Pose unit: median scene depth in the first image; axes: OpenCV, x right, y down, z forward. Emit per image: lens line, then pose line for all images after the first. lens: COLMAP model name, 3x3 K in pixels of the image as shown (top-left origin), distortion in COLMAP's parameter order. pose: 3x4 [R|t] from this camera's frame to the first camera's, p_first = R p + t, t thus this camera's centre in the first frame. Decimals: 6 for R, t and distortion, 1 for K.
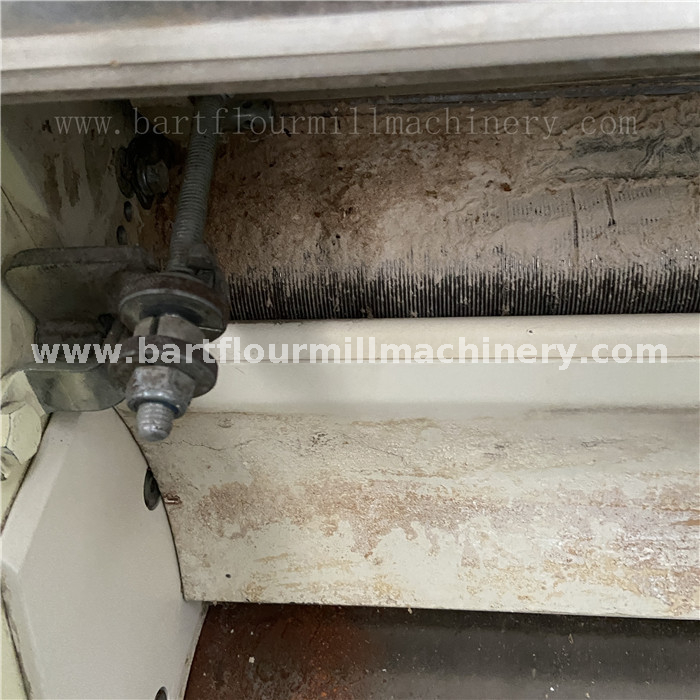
lens RADIAL K [[713.9, 0, 350.0], [0, 713.9, 350.0], [0, 0, 1]] dist [0.120032, -0.161717]
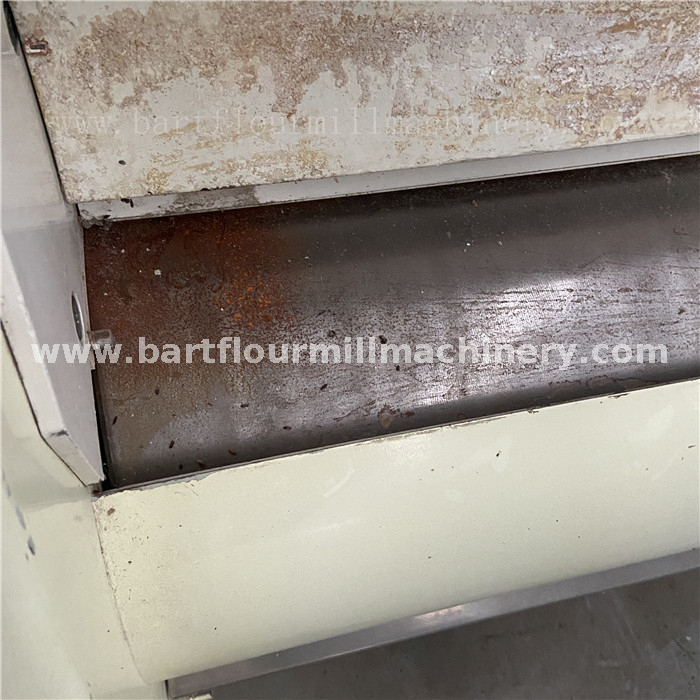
lens RADIAL K [[713.9, 0, 350.0], [0, 713.9, 350.0], [0, 0, 1]] dist [0.120032, -0.161717]
pose [[0.927534, -0.178424, 0.328397, -0.251833], [0.072489, 0.947883, 0.310262, 0.295842], [-0.366640, -0.263973, 0.892128, 0.123949]]
